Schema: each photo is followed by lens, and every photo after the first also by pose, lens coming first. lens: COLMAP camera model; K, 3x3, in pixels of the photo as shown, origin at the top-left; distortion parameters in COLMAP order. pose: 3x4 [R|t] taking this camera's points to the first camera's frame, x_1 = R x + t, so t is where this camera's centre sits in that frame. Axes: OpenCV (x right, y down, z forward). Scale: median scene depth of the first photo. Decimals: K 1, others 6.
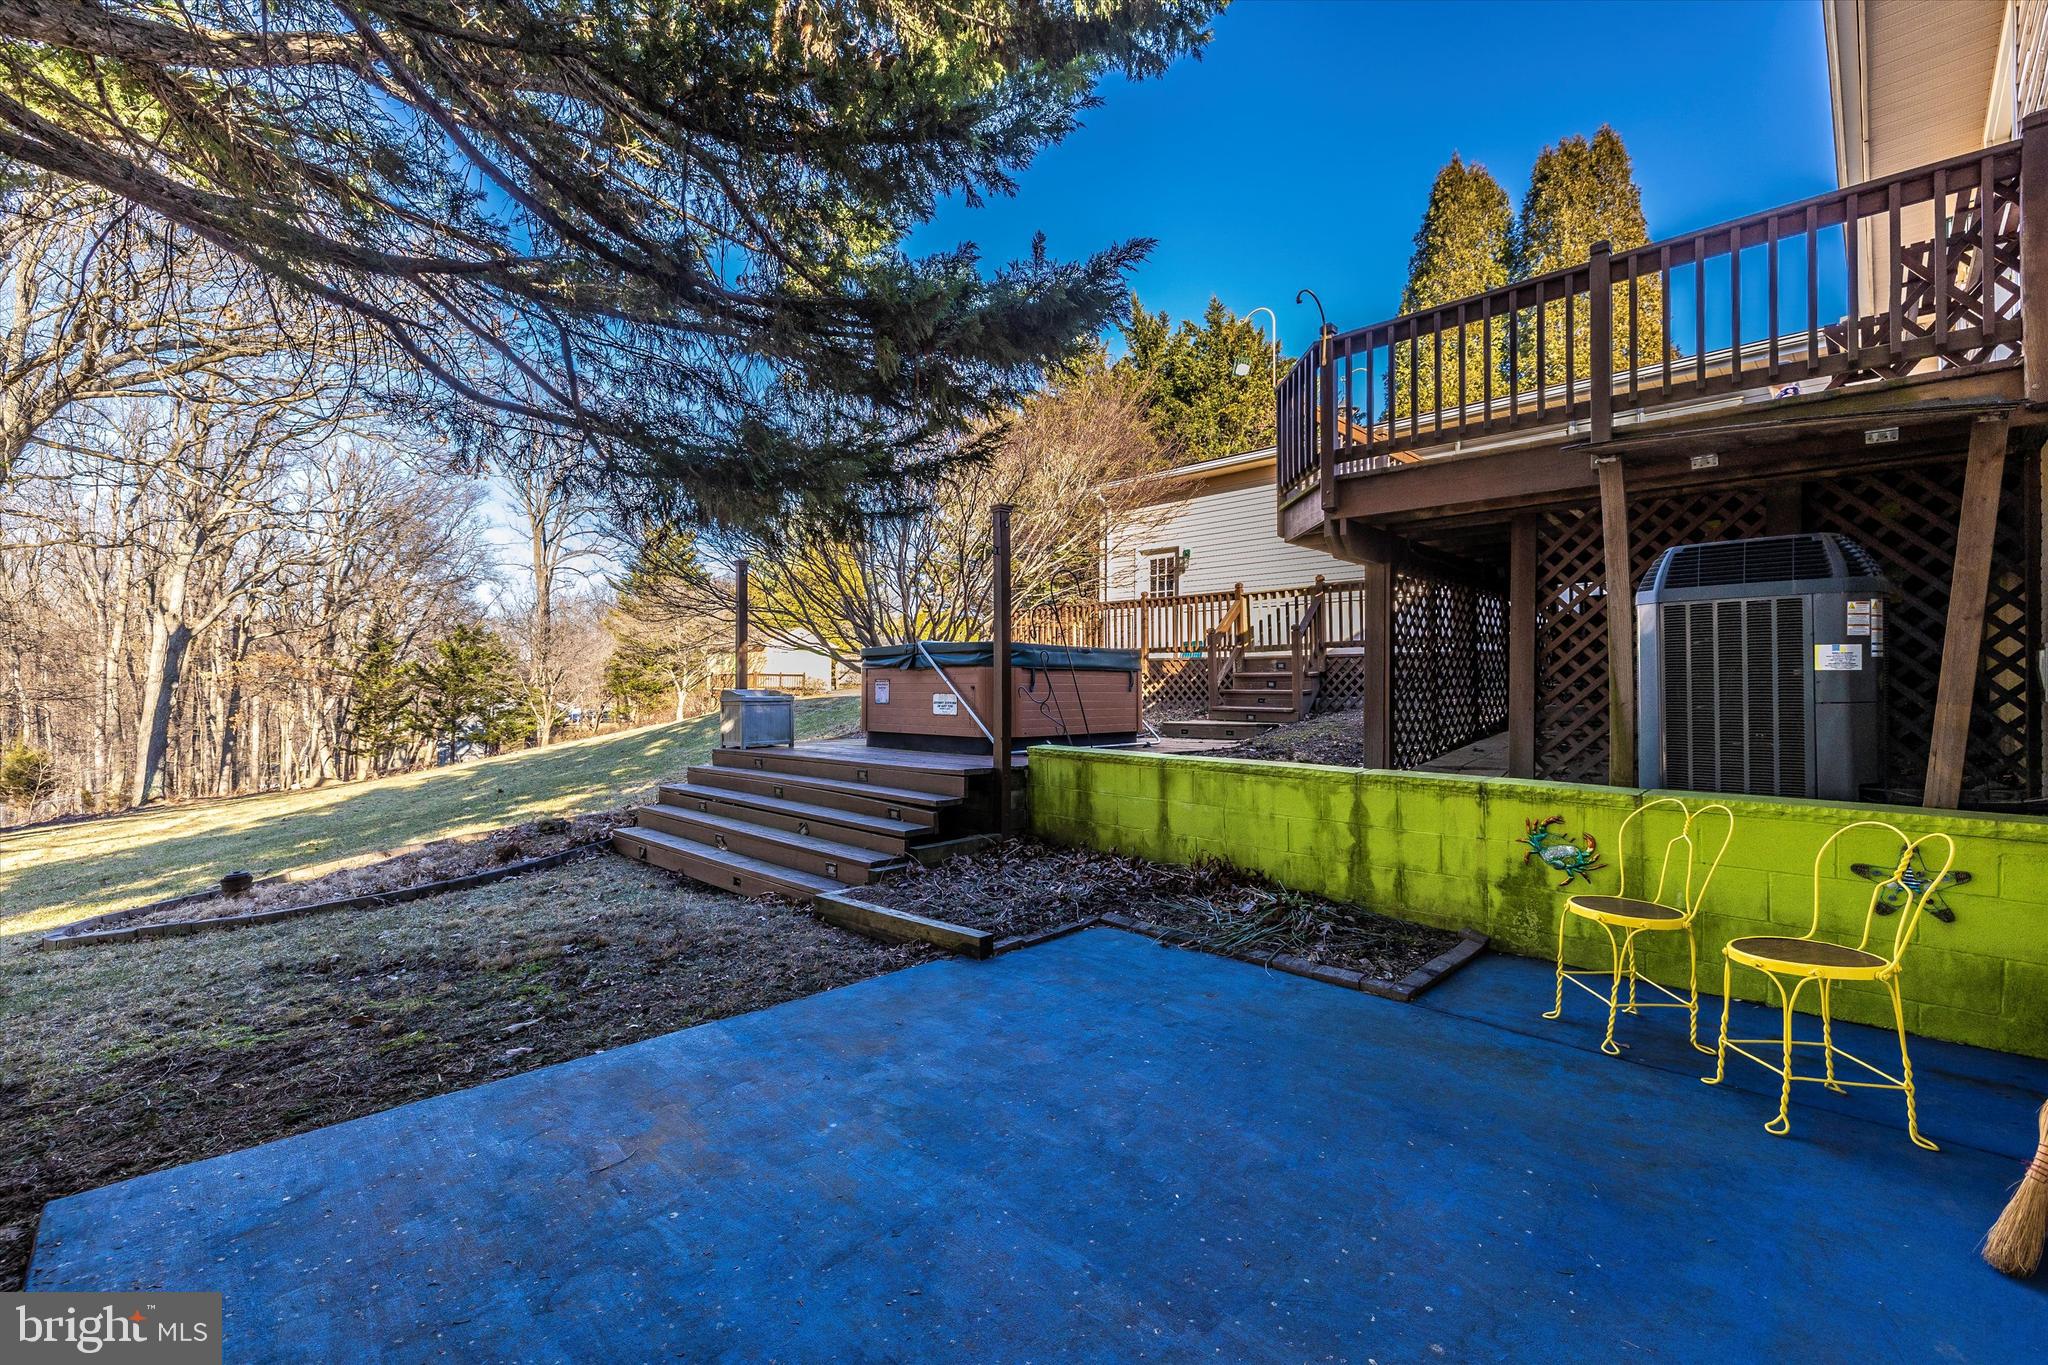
lens RADIAL K [[846.4, 0, 1020.0], [0, 846.4, 682.1], [0, 0, 1]] dist [0.000240, 0.000004]
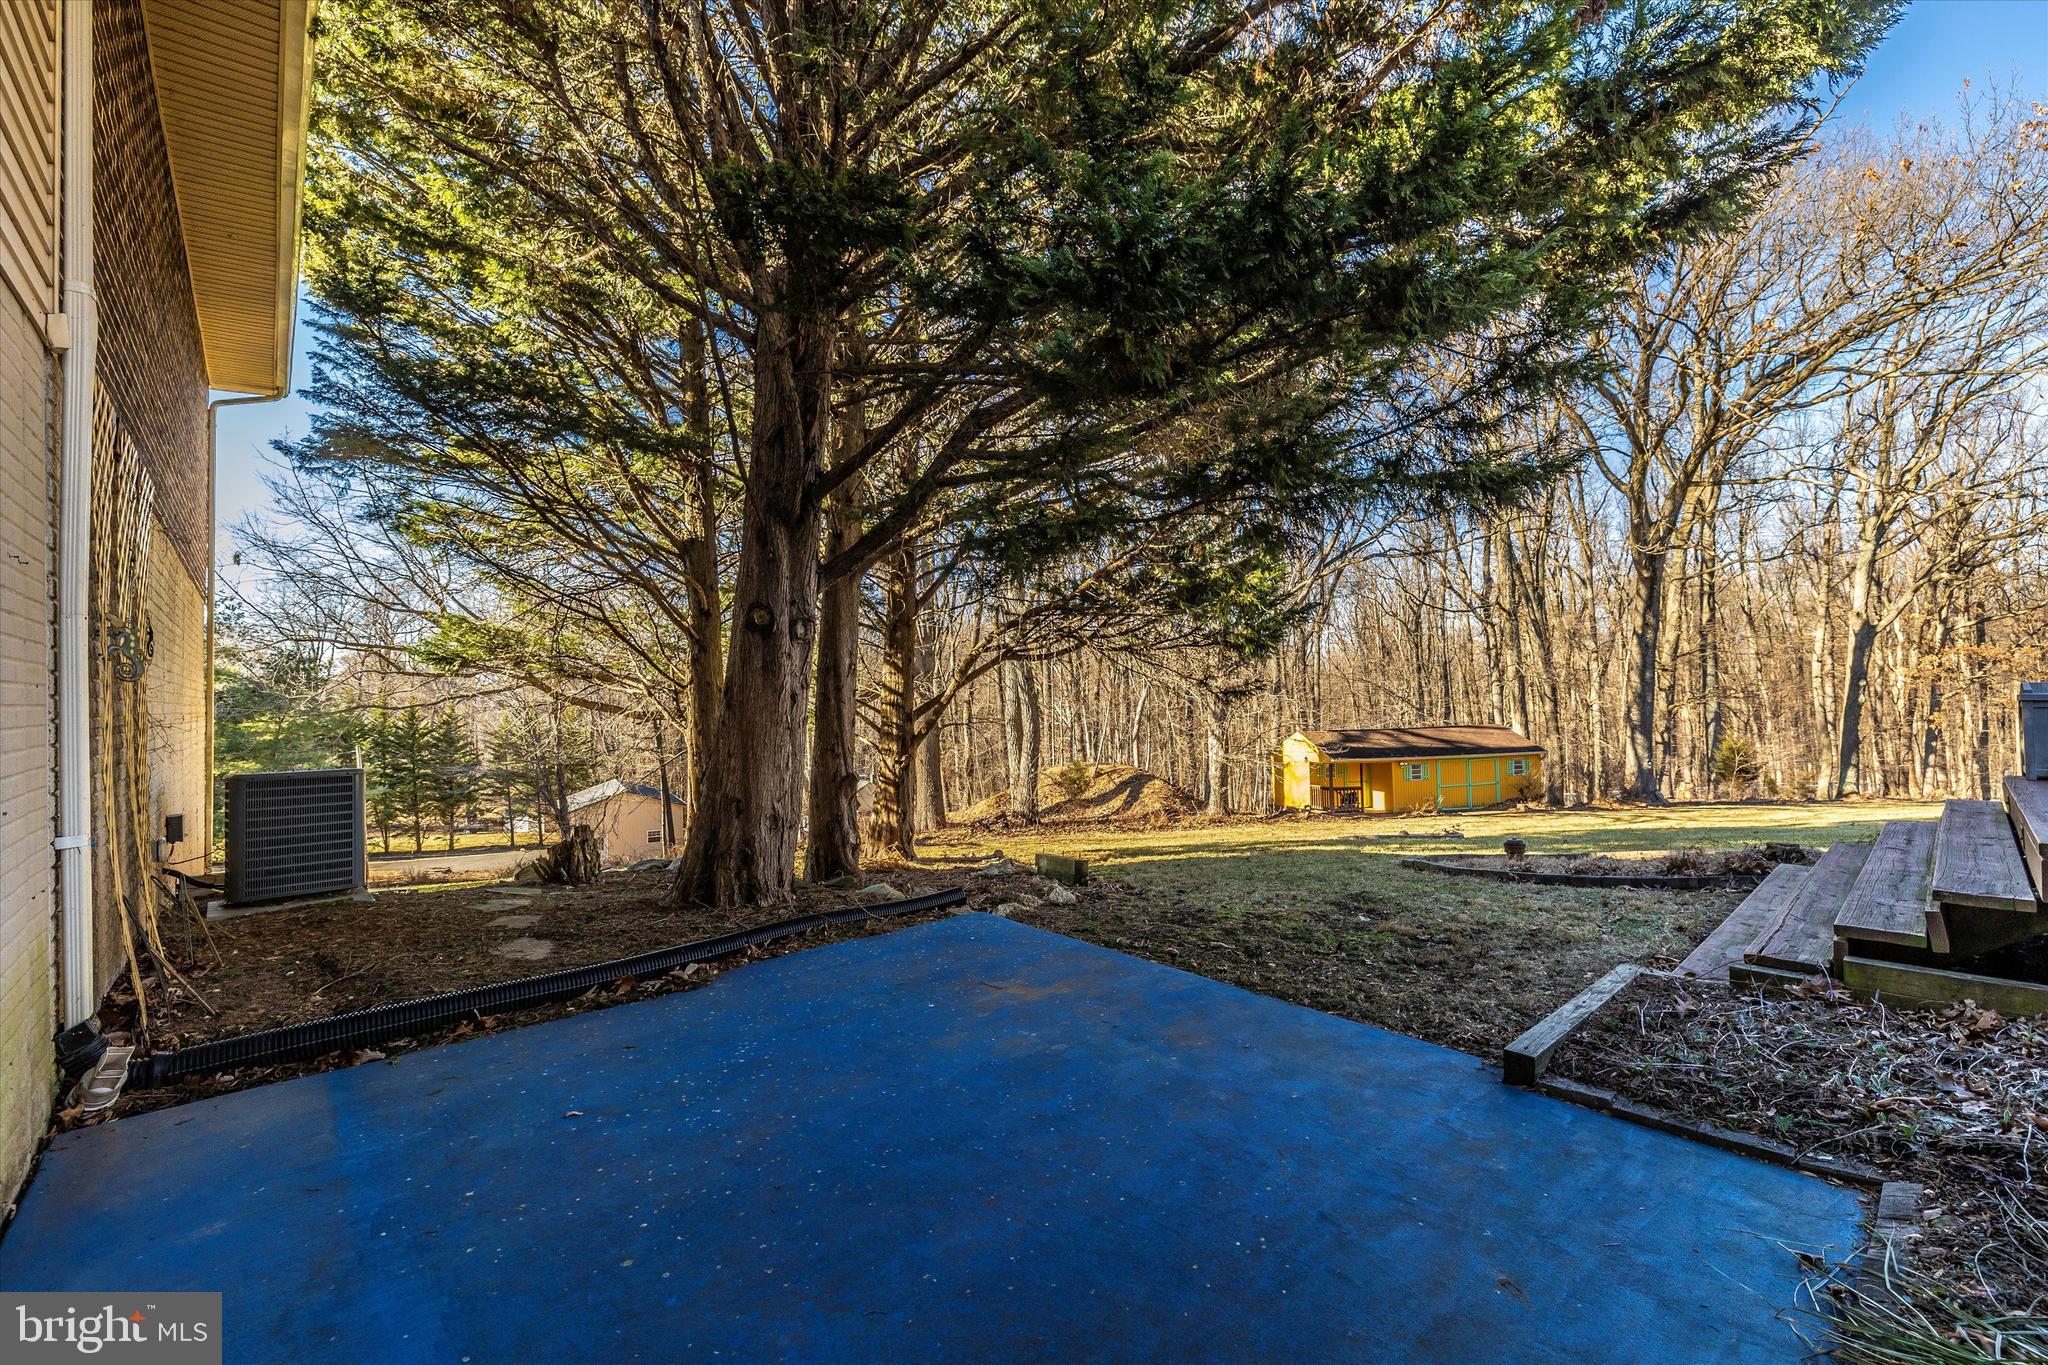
lens RADIAL K [[873.0, 0, 1051.3], [0, 873.0, 677.5], [0, 0, 1]] dist [-0.000788, -0.000236]
pose [[-0.043719, -0.025027, -0.998730, 0.747128], [0.023848, 0.999375, -0.026087, 0.010442], [0.998759, -0.024958, -0.043095, 0.731813]]
